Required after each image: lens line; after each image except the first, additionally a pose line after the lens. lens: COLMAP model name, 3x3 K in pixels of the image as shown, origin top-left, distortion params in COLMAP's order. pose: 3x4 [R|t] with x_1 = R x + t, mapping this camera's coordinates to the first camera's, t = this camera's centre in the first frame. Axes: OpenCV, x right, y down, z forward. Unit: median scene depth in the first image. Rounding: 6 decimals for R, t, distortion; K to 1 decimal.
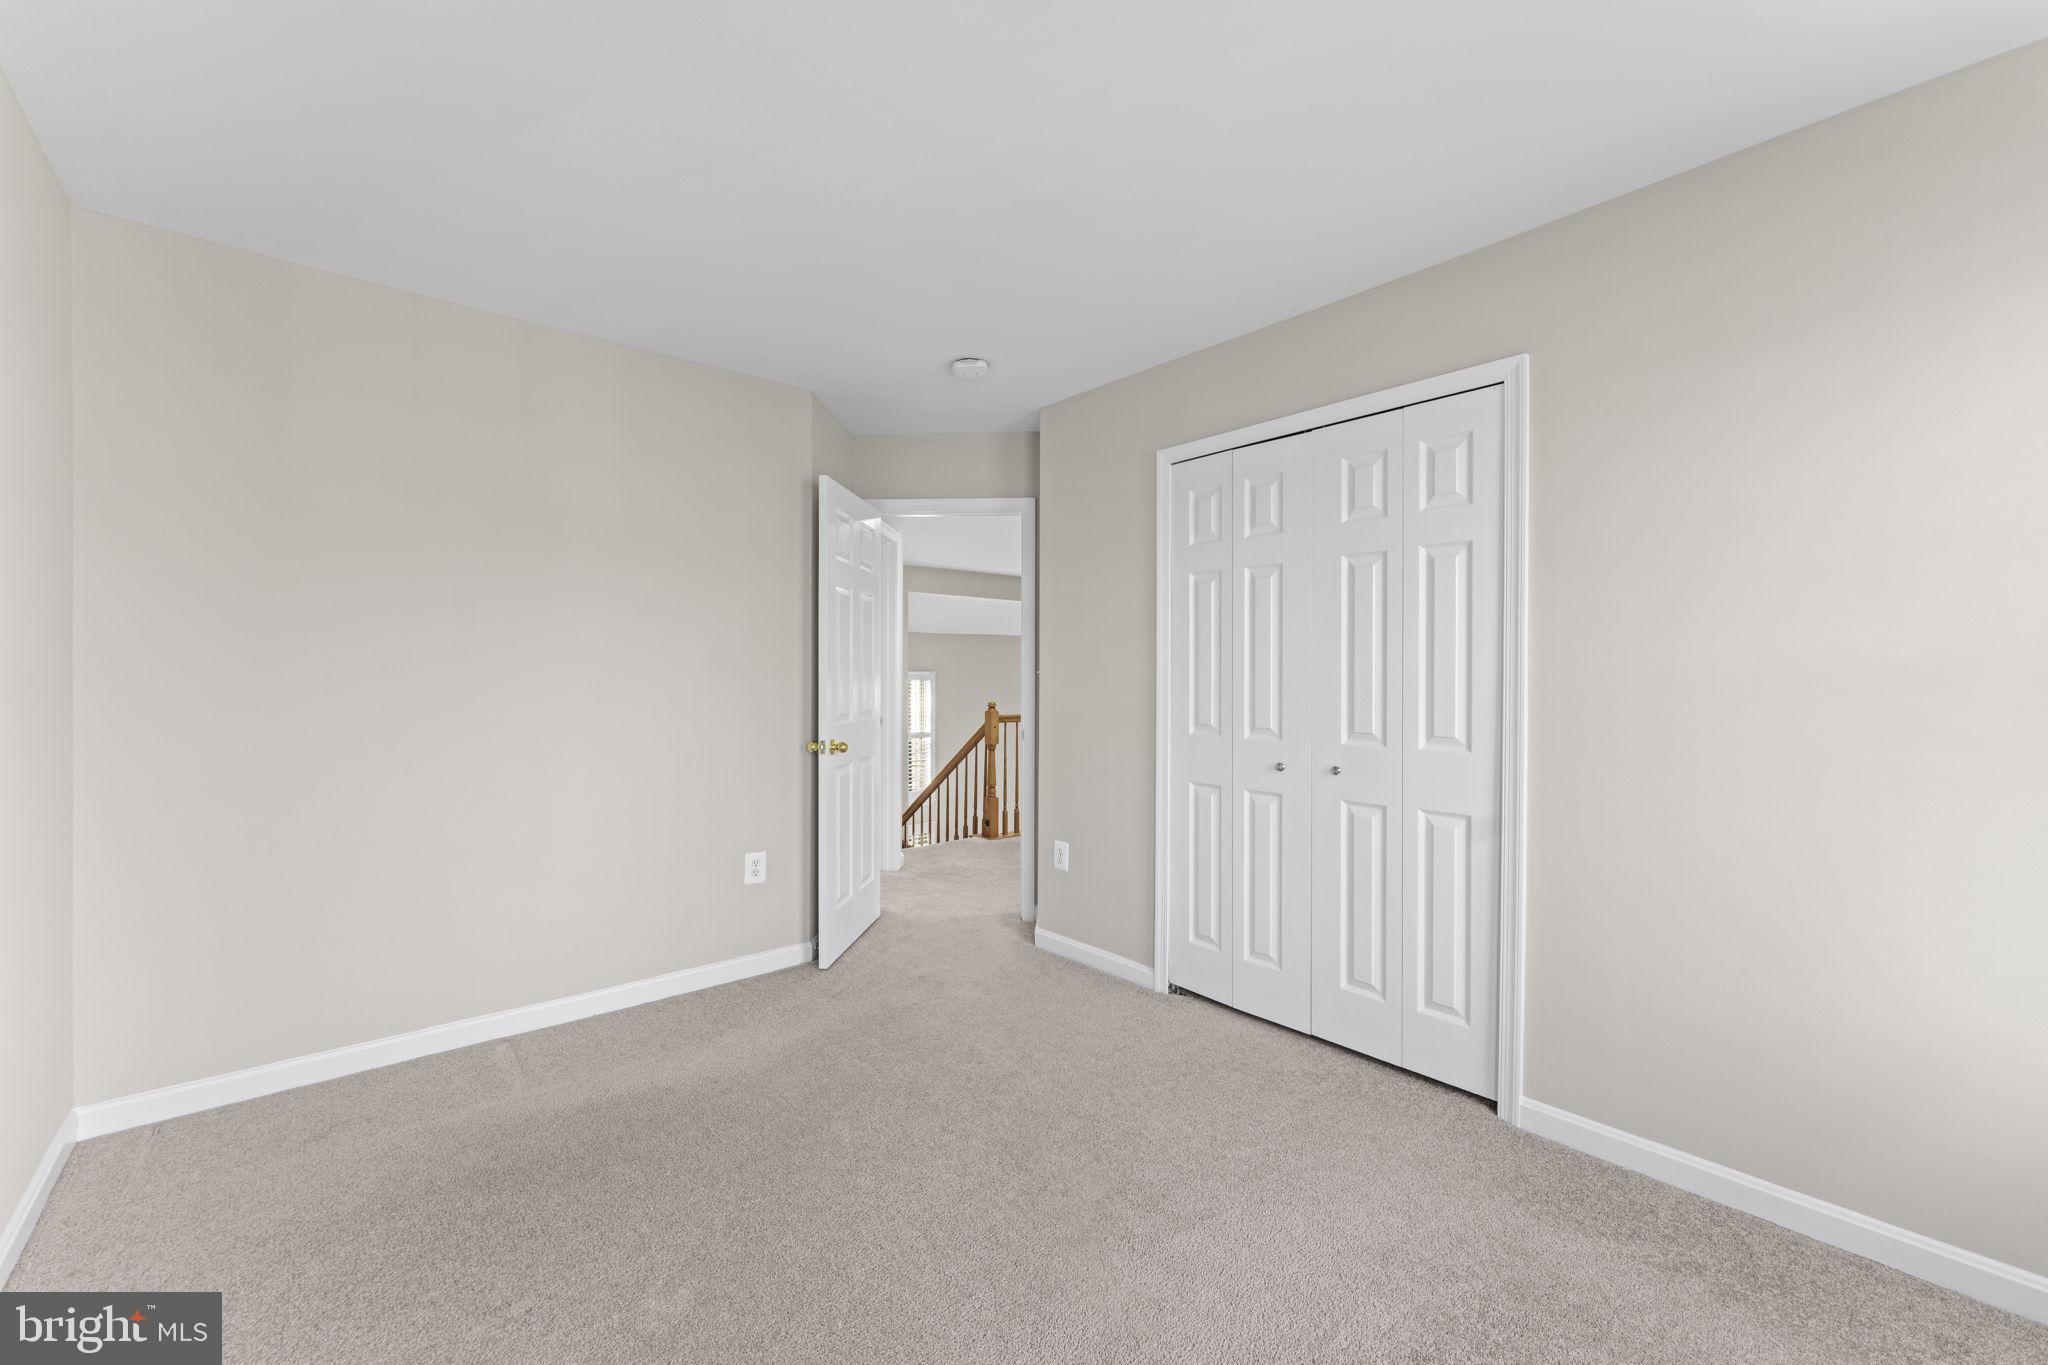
lens RADIAL K [[833.4, 0, 1014.7], [0, 833.4, 675.3], [0, 0, 1]] dist [-0.002147, -0.000201]
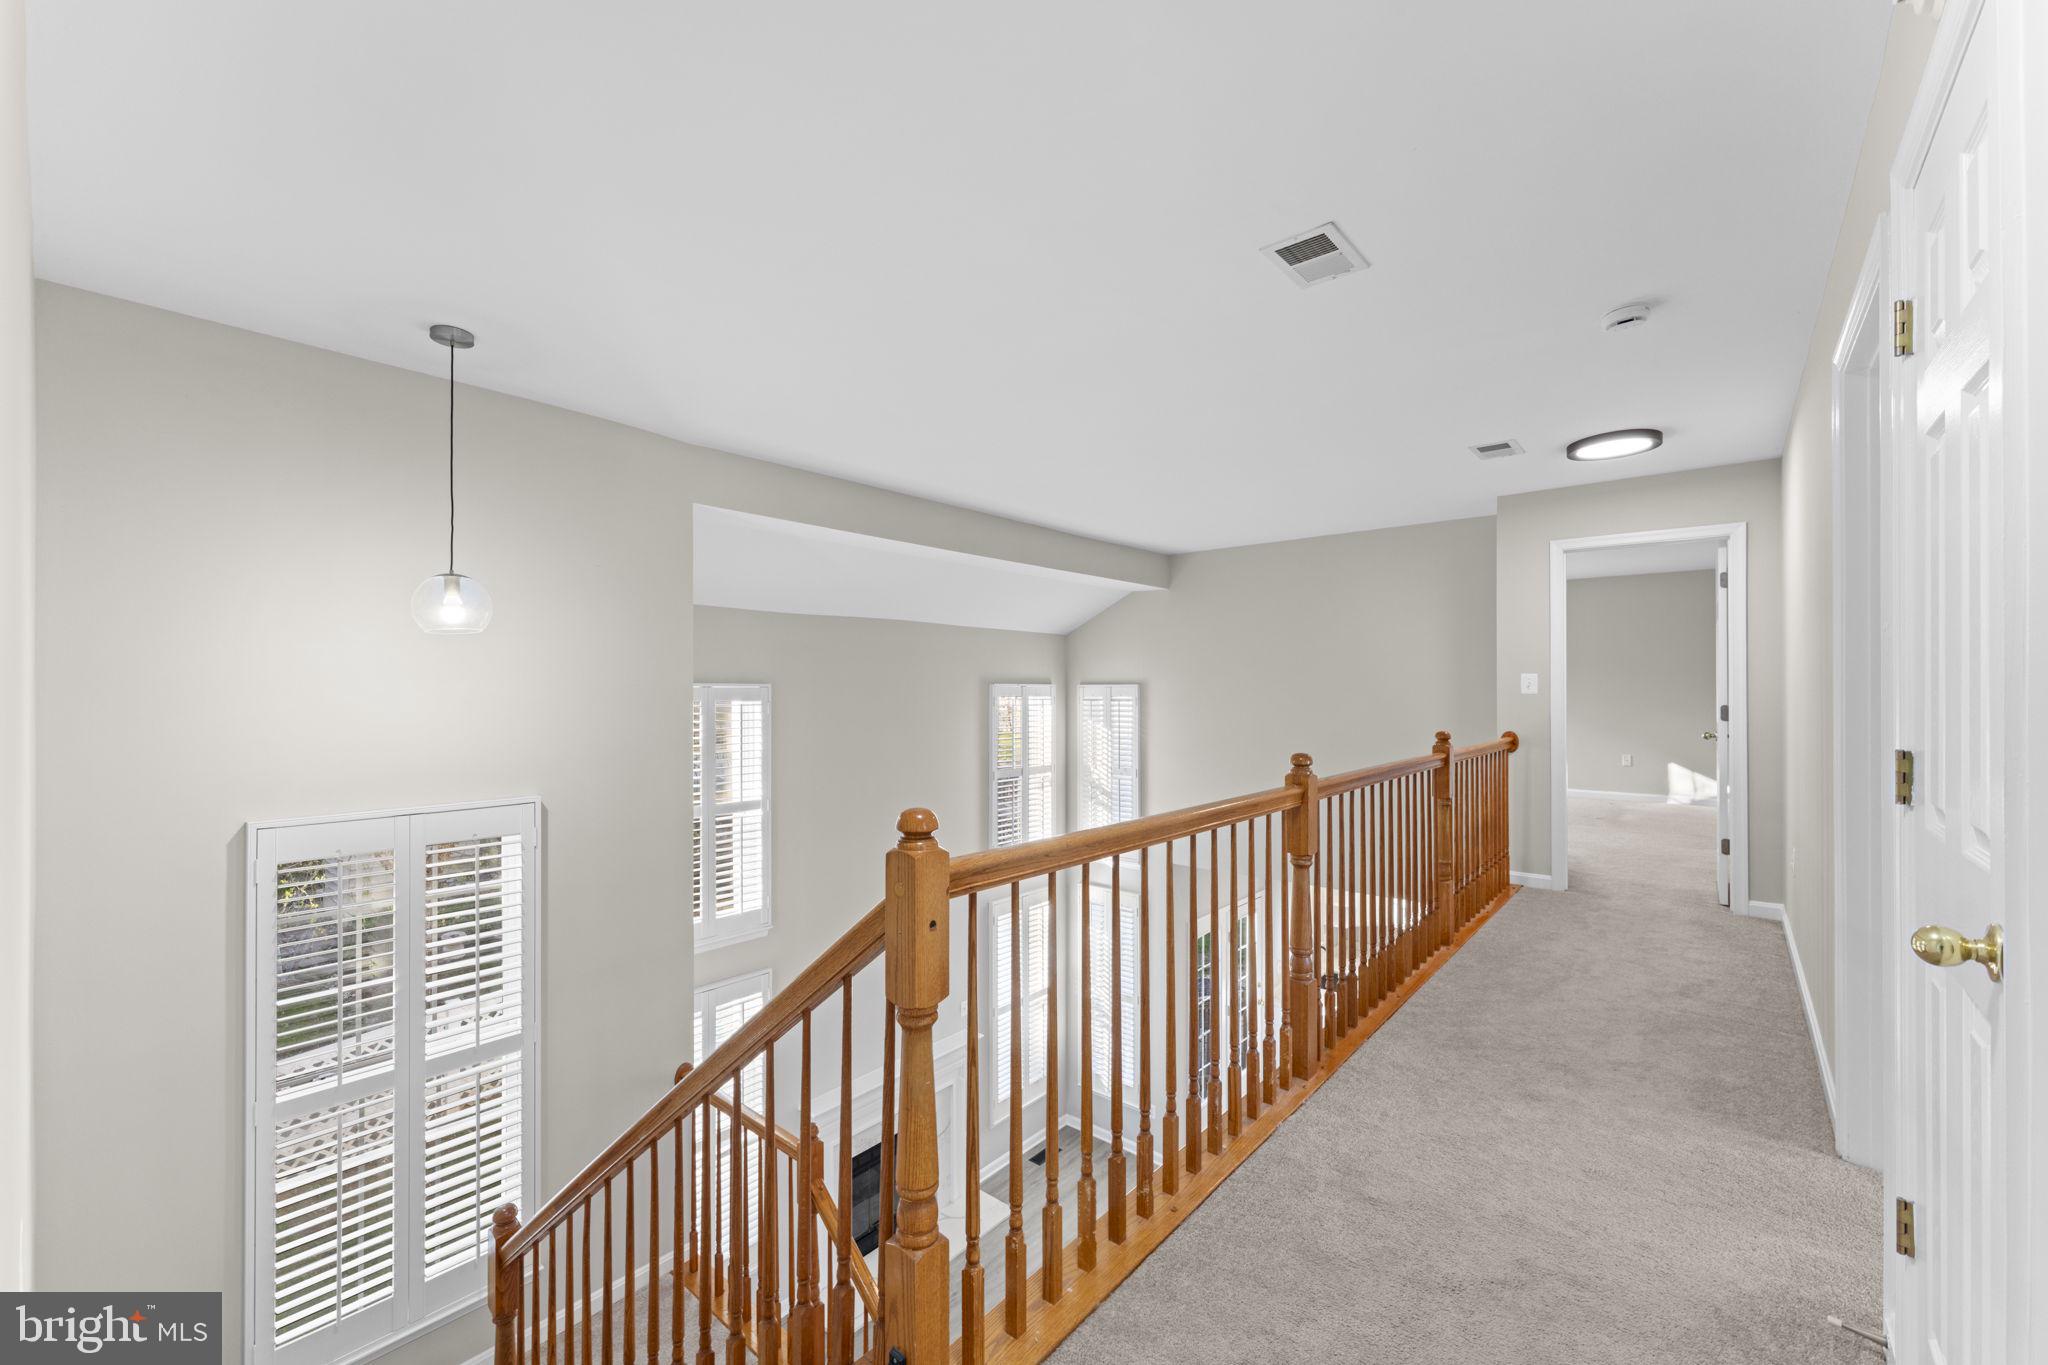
lens RADIAL K [[833.4, 0, 1014.7], [0, 833.4, 675.3], [0, 0, 1]] dist [-0.002147, -0.000201]
pose [[0.989709, -0.001589, 0.143084, -0.033128], [0.004110, 0.999842, -0.017322, 0.000151], [-0.143034, 0.017732, 0.989559, 0.767982]]
